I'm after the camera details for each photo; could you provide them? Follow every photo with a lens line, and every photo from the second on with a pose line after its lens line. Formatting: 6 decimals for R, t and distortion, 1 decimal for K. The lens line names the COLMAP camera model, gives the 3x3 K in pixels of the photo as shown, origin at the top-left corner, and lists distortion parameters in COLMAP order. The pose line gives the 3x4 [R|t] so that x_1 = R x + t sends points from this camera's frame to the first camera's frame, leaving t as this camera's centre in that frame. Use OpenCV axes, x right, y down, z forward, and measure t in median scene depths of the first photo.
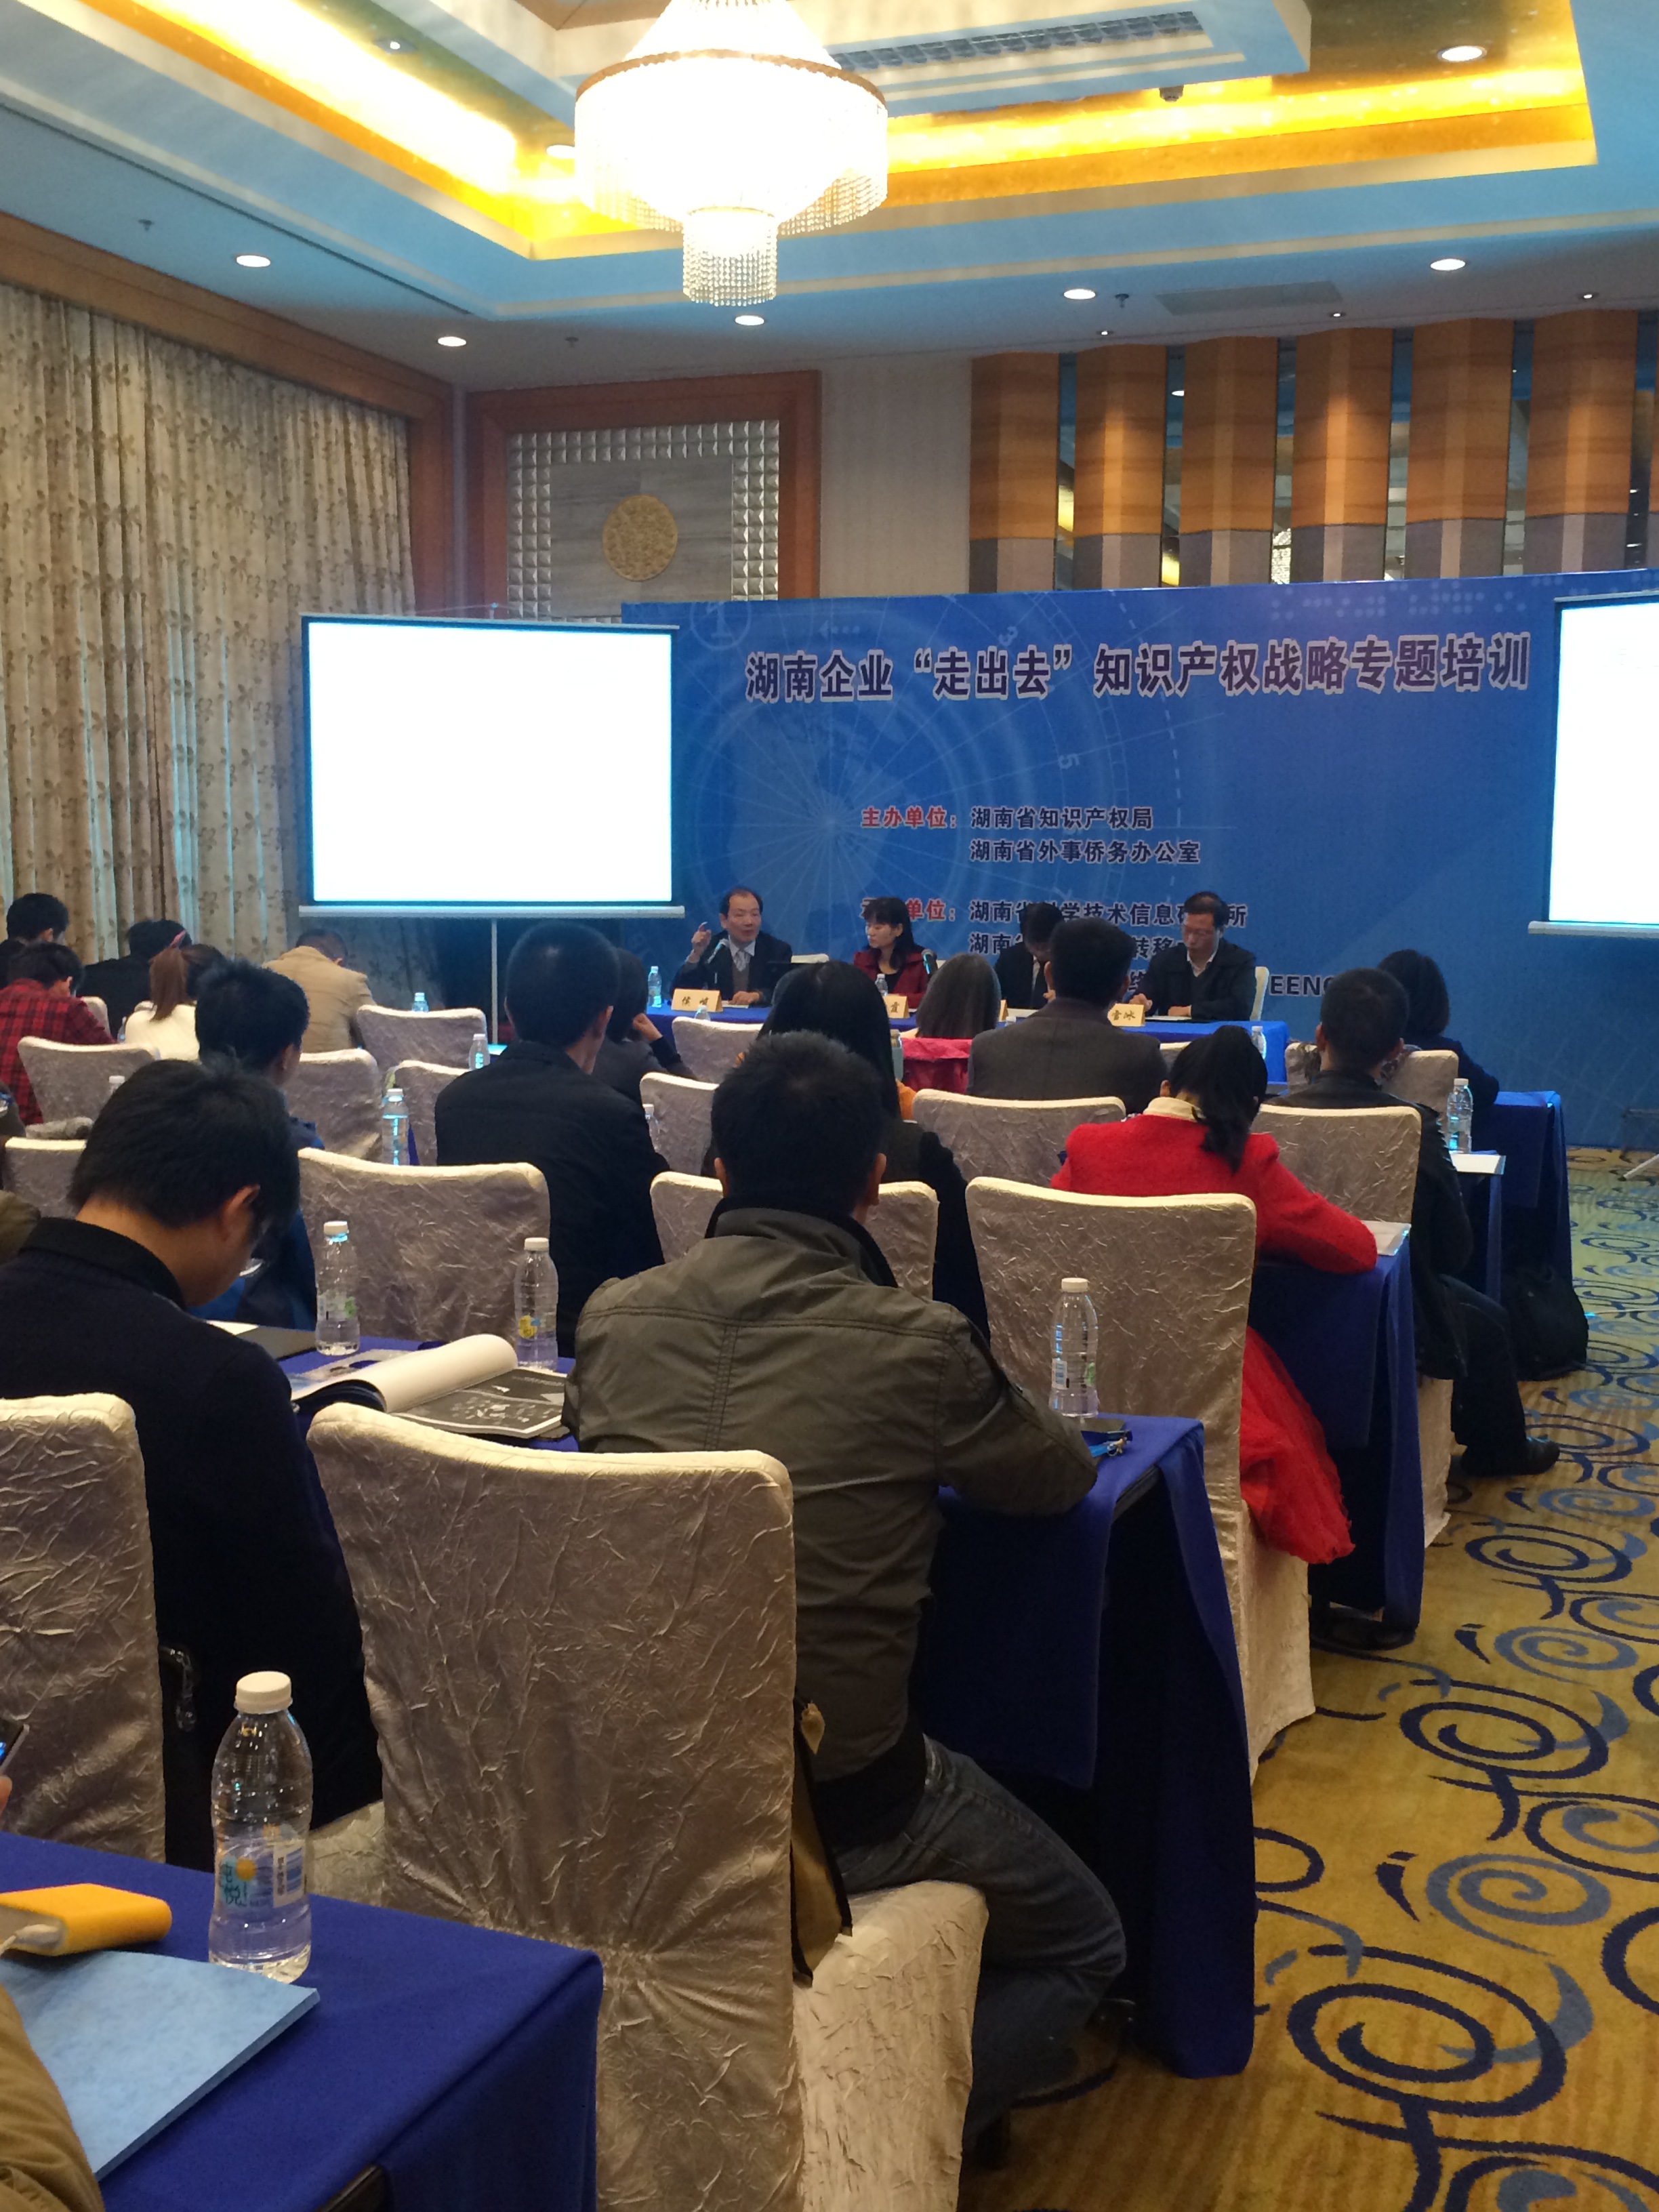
lens RADIAL K [[2338.9, 0, 859.5], [0, 2338.9, 1093.1], [0, 0, 1]] dist [0.092668, 0.000000]
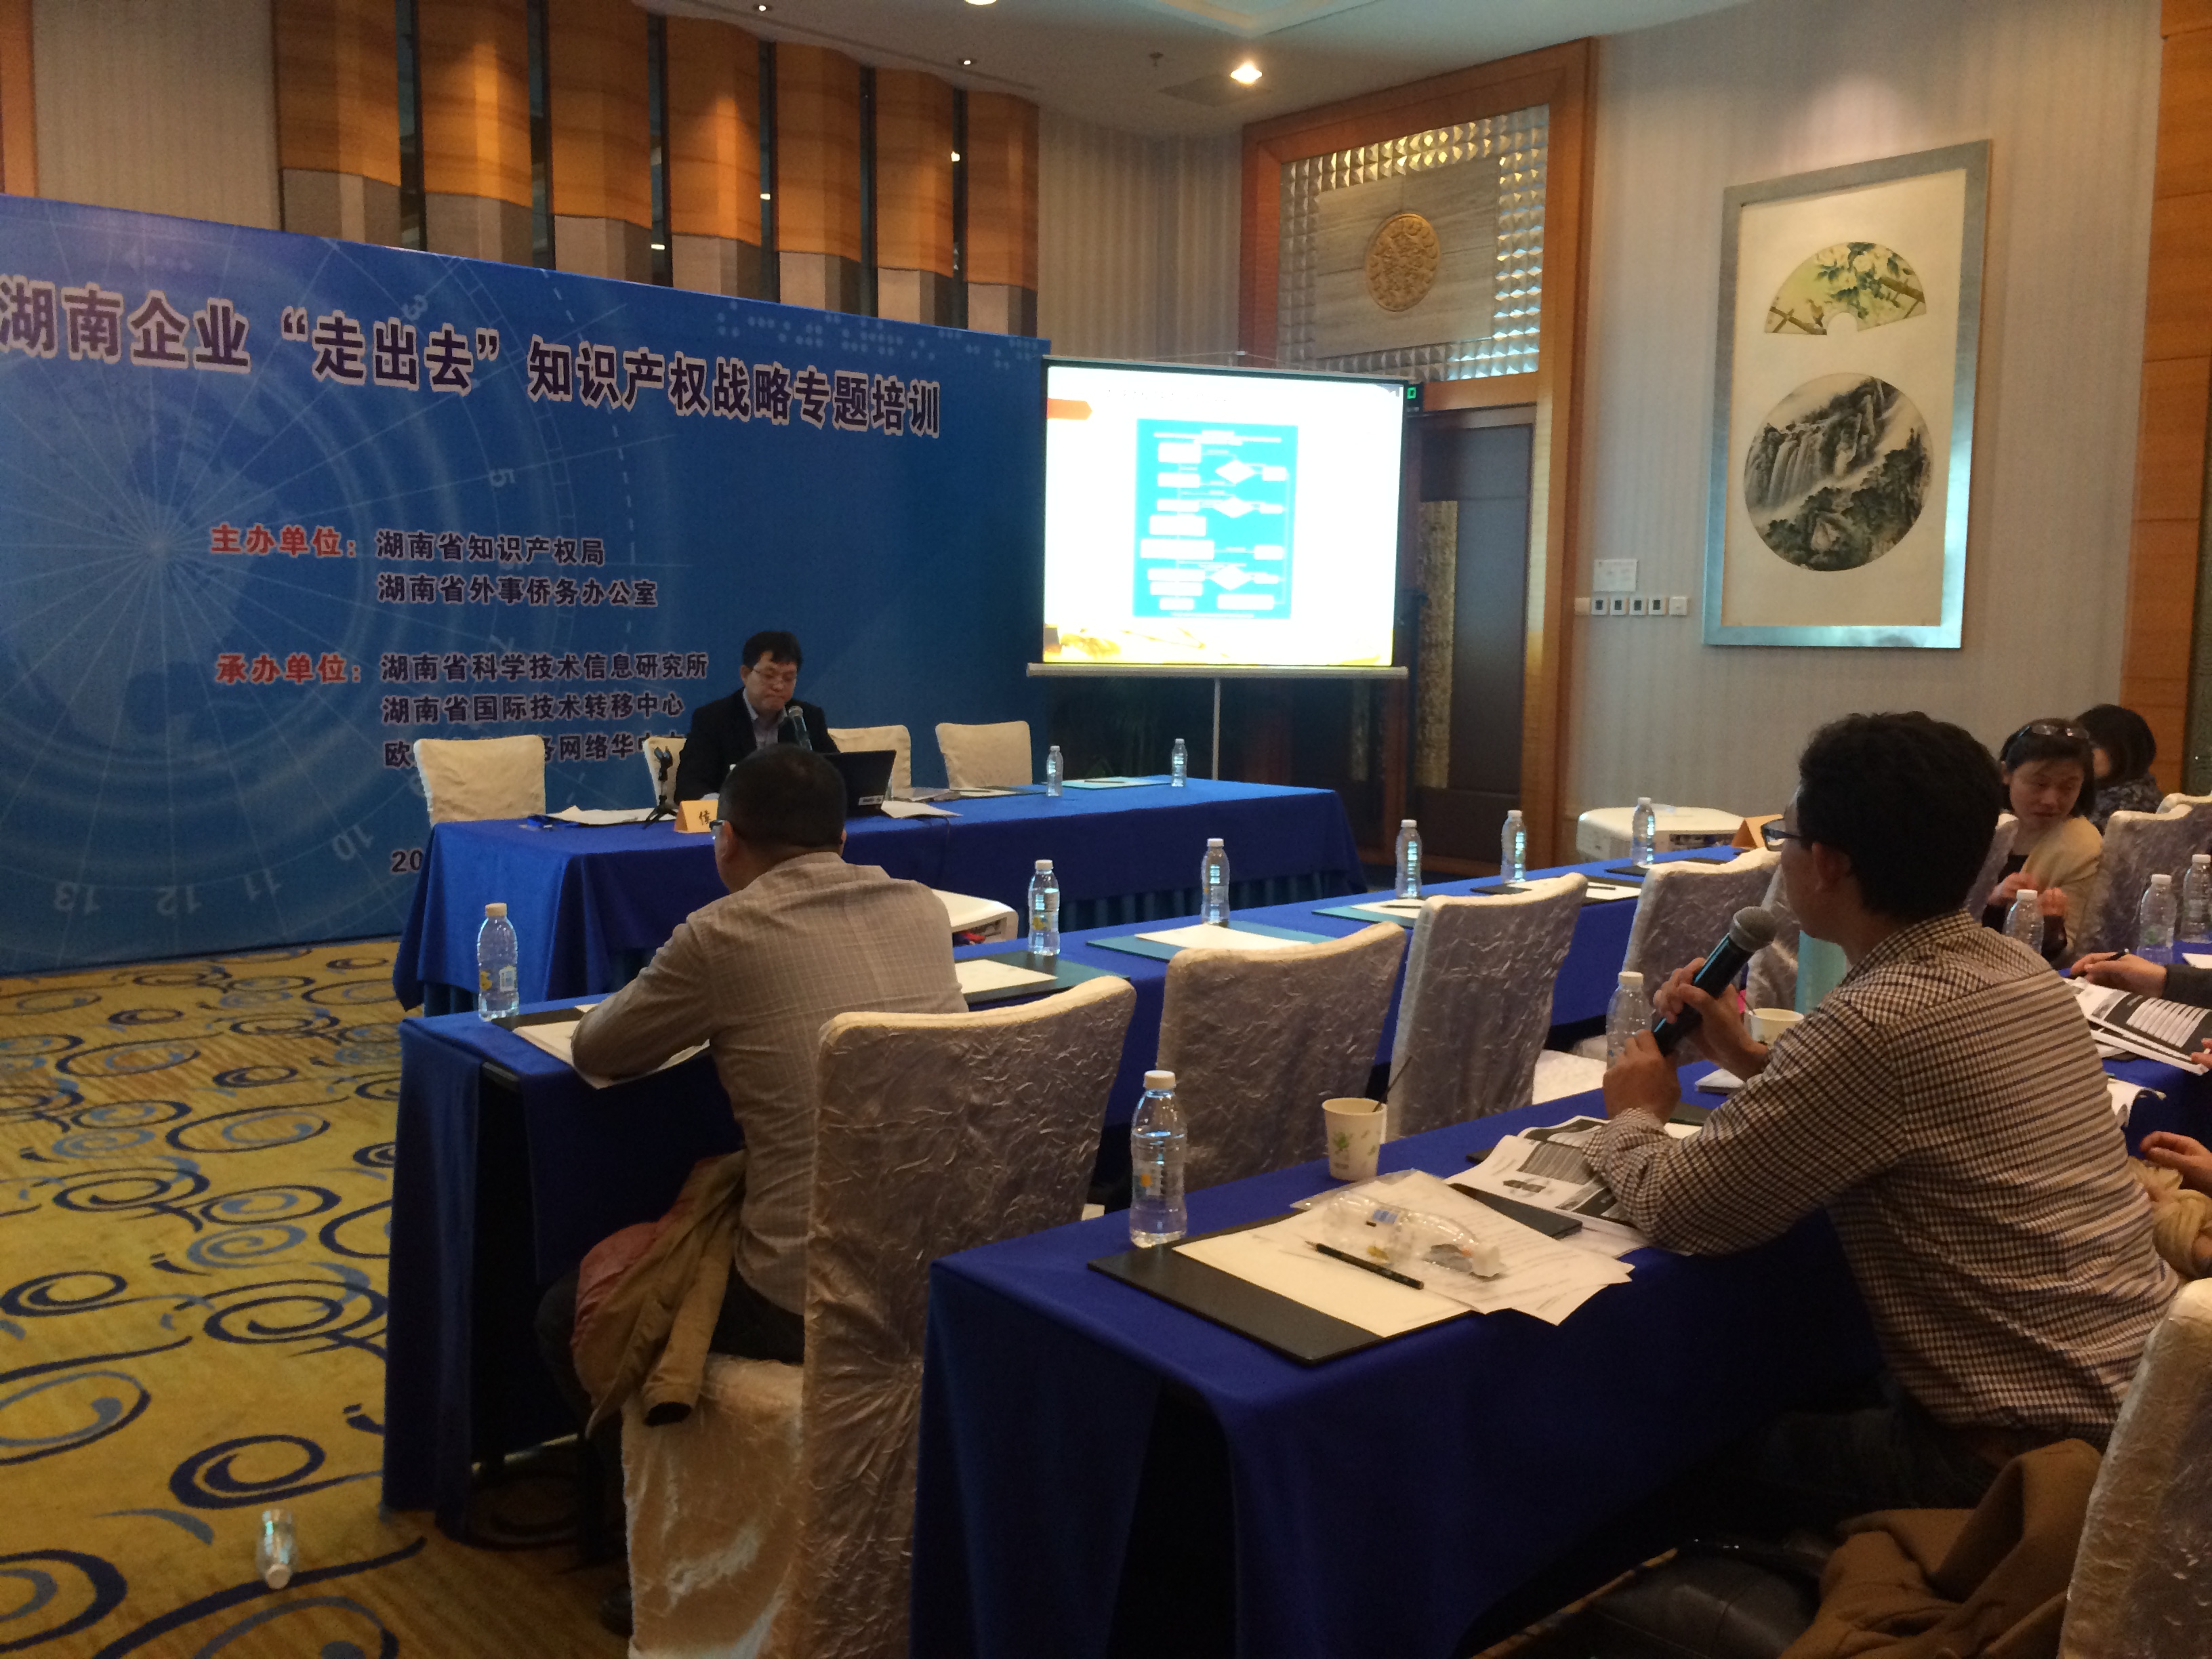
lens RADIAL K [[1905.5, 0, 1104.2], [0, 1905.5, 828.4], [0, 0, 1]] dist [0.086901, -0.105292]
pose [[0.458388, -0.106060, 0.882401, -0.405758], [0.084508, 0.993557, 0.075520, -0.054592], [-0.884725, 0.039952, 0.464397, 0.515414]]
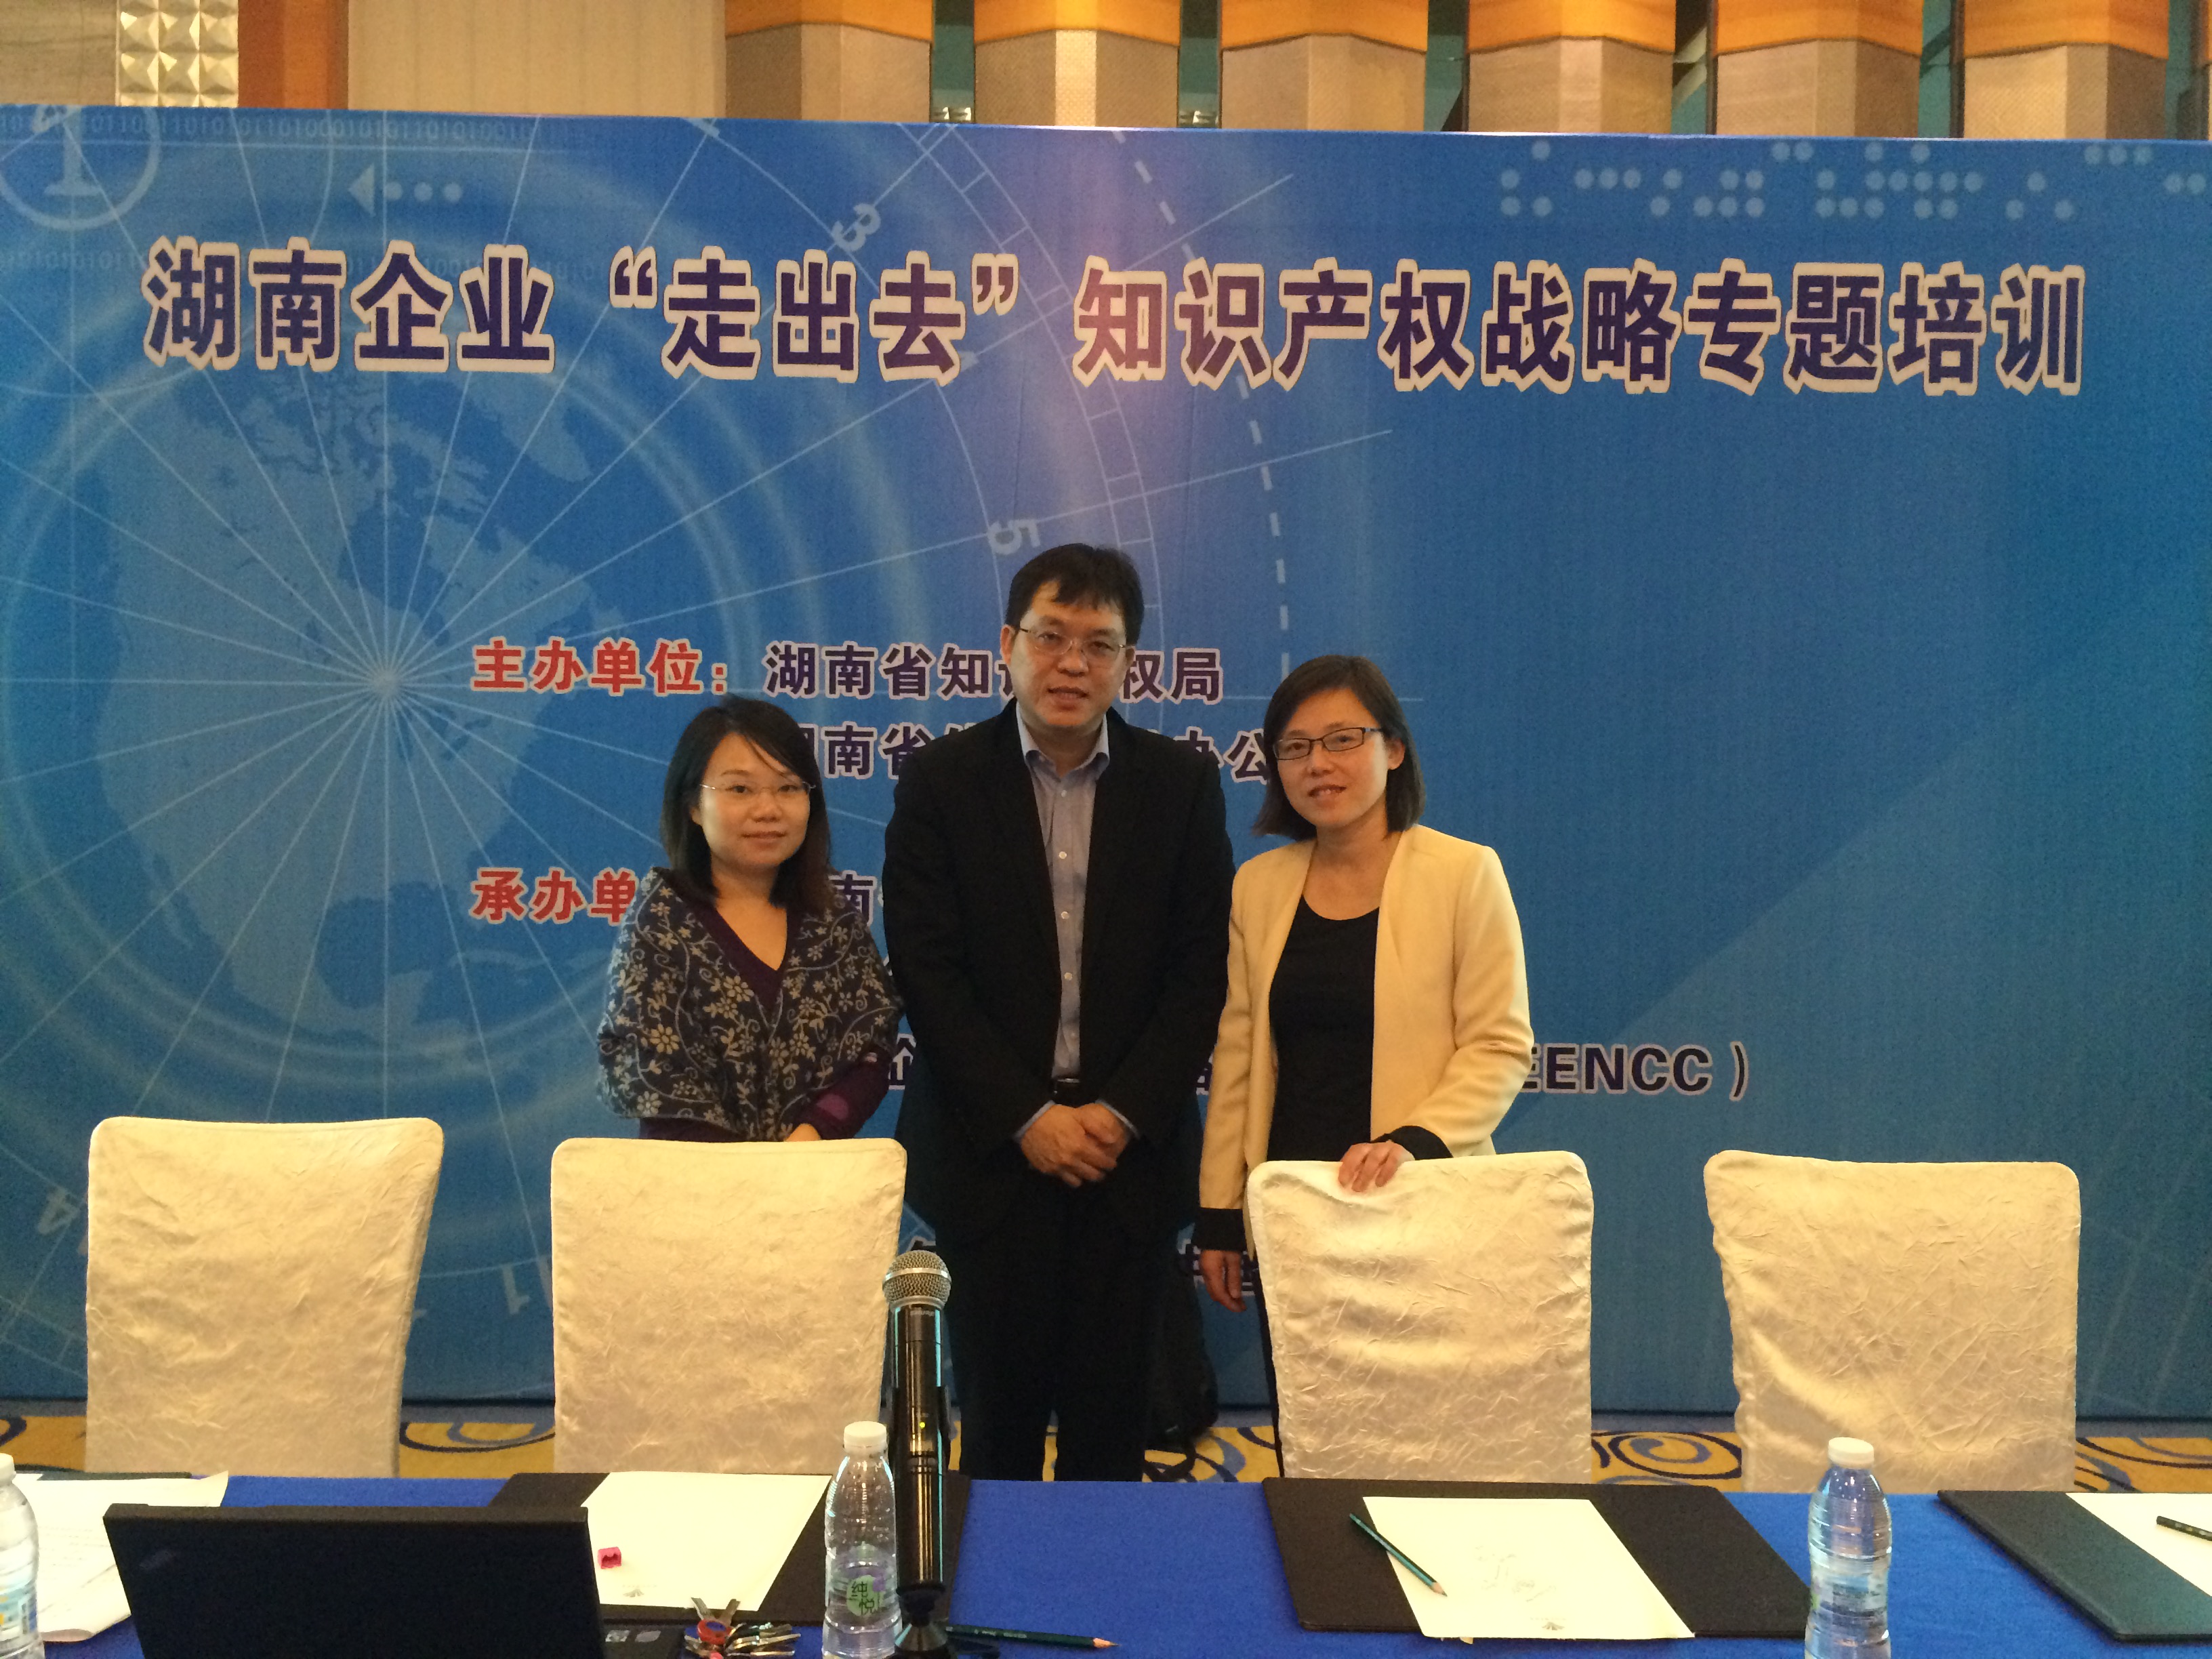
lens RADIAL K [[1905.5, 0, 1125.7], [0, 1905.5, 873.1], [0, 0, 1]] dist [0.086901, -0.105292]
pose [[0.932737, -0.005966, 0.360509, -0.013998], [0.034475, 0.996758, -0.072701, -0.056990], [-0.358906, 0.080239, 0.929918, 0.680633]]
